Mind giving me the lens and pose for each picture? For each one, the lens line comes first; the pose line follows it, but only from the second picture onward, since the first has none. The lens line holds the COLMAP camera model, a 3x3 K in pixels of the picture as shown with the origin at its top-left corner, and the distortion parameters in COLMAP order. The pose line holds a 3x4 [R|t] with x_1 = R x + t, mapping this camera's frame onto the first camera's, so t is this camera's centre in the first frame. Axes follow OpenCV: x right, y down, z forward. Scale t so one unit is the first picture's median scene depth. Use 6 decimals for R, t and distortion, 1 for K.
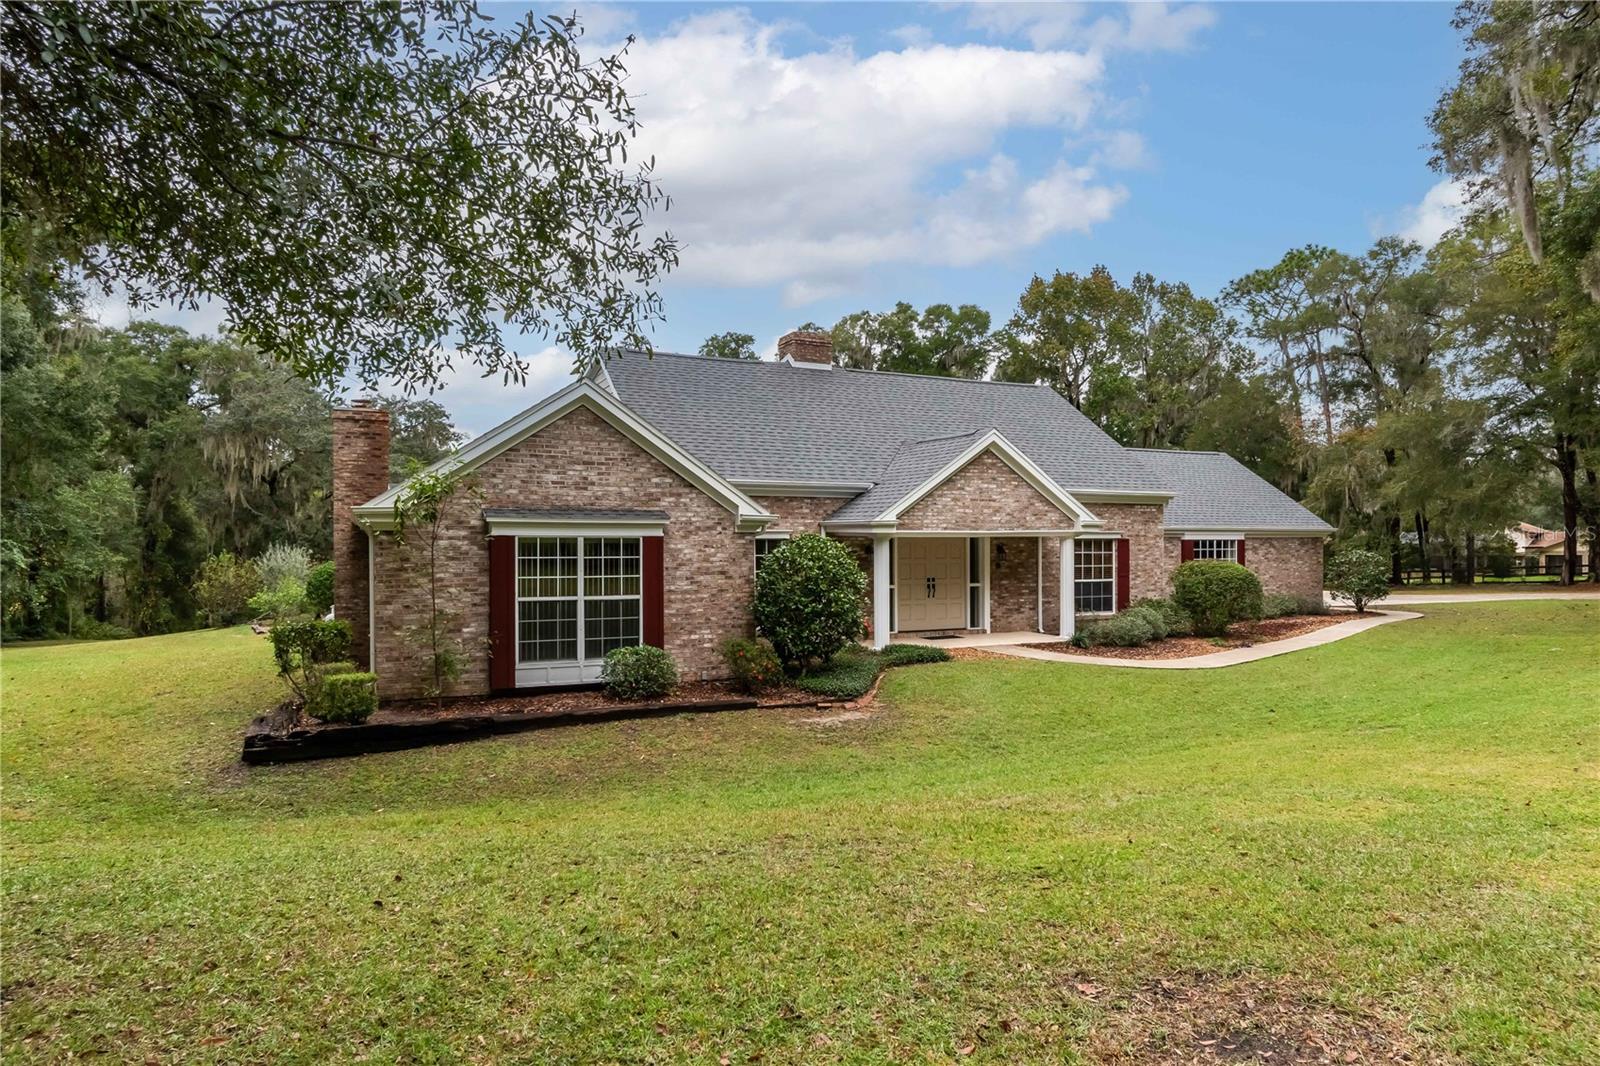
lens RADIAL K [[885.1, 0, 801.2], [0, 885.1, 538.1], [0, 0, 1]] dist [-0.000448, -0.000059]
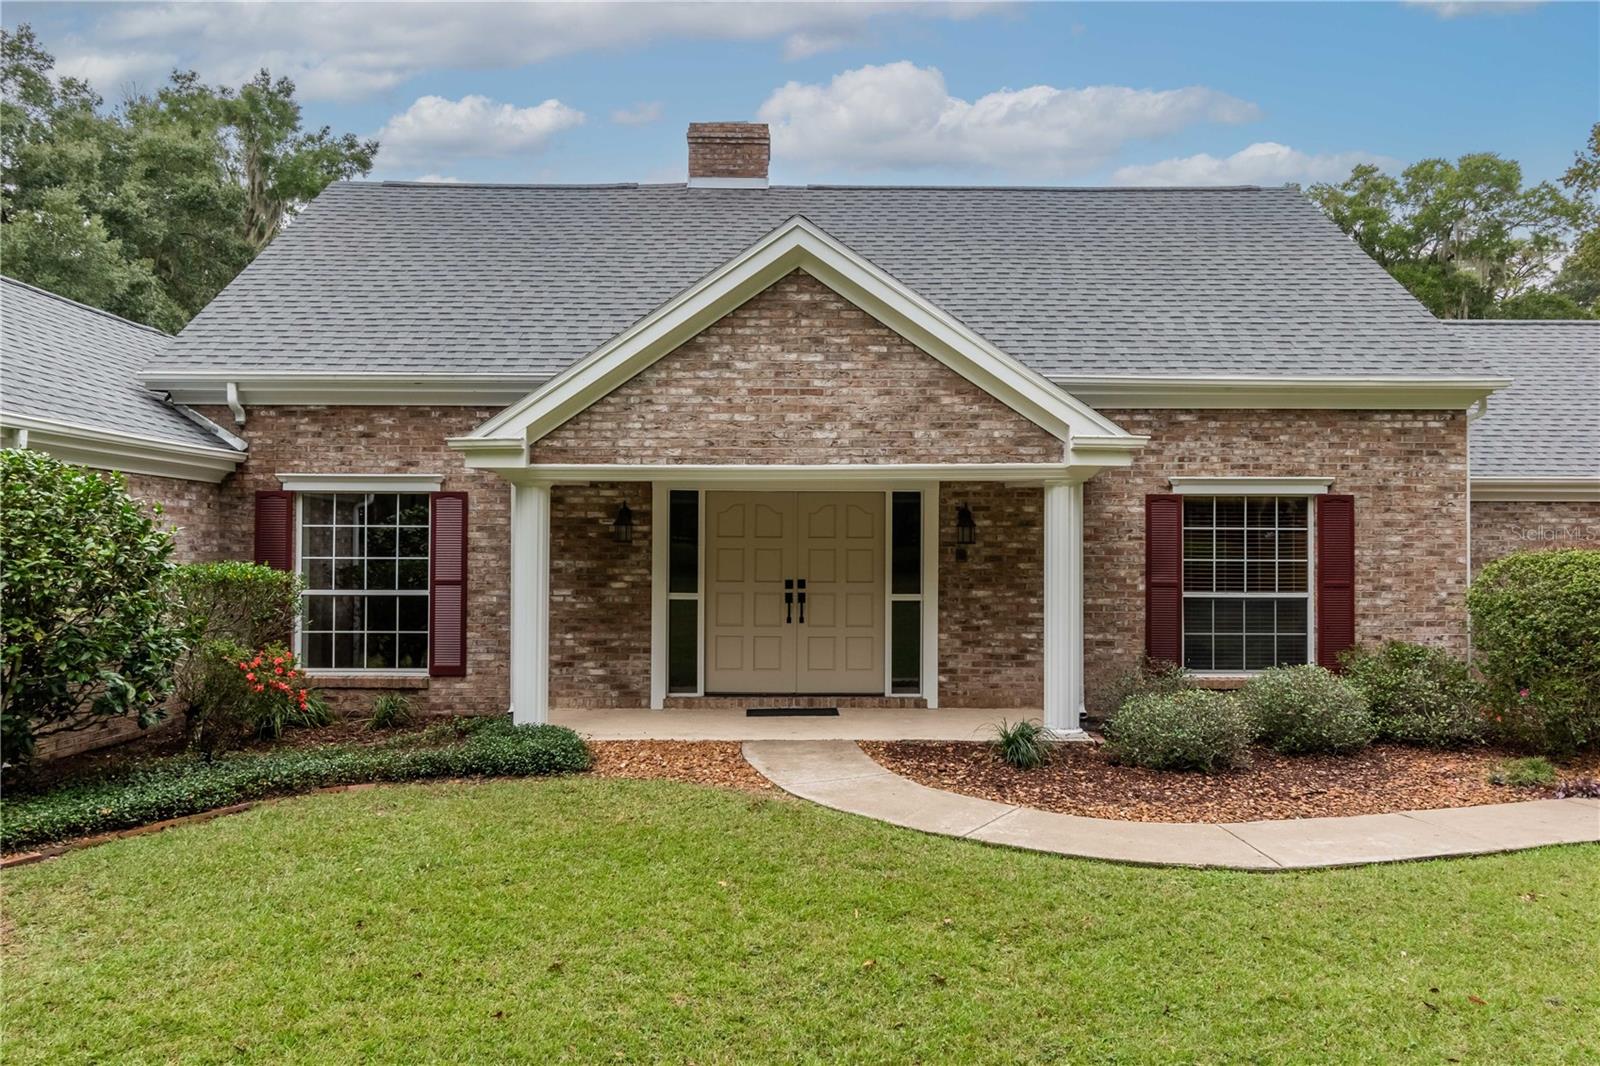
lens RADIAL K [[1144.4, 0, 798.8], [0, 1144.4, 532.0], [0, 0, 1]] dist [0.000033, -0.000148]
pose [[0.915811, -0.000991, -0.401608, 0.379478], [-0.002408, 0.999965, -0.007959, 0.024571], [0.401602, 0.008256, 0.915777, 0.449366]]
